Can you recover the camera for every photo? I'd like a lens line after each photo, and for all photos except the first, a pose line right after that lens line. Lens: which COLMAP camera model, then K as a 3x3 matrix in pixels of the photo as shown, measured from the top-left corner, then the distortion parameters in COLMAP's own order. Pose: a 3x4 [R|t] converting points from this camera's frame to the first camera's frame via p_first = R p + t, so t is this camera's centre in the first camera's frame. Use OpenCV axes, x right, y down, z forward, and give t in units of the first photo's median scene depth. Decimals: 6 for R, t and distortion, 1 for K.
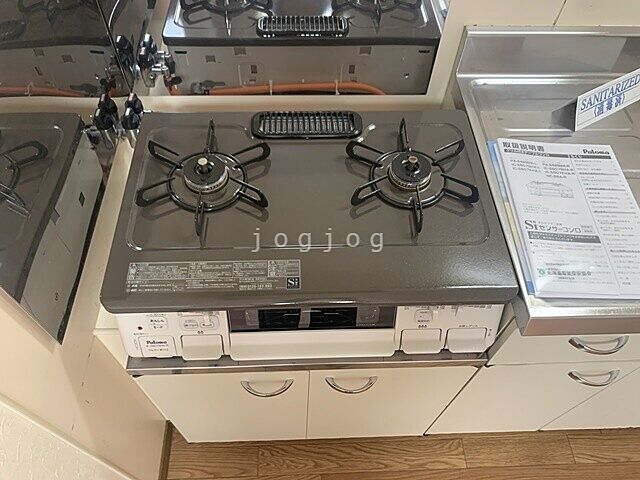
lens RADIAL K [[502.2, 0, 318.2], [0, 502.2, 240.4], [0, 0, 1]] dist [0.025237, -0.014366]
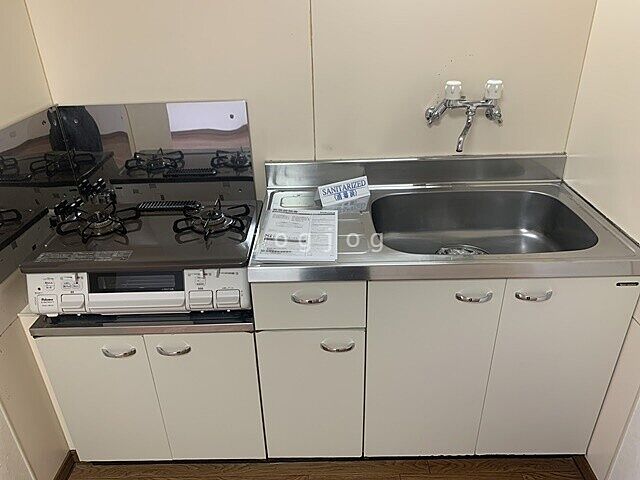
lens RADIAL K [[502.2, 0, 321.0], [0, 502.2, 237.8], [0, 0, 1]] dist [0.025237, -0.014366]
pose [[0.997282, -0.033815, -0.065465, 0.698300], [-0.000807, 0.883409, -0.468603, 0.780636], [0.073678, 0.467382, 0.880980, -0.532297]]
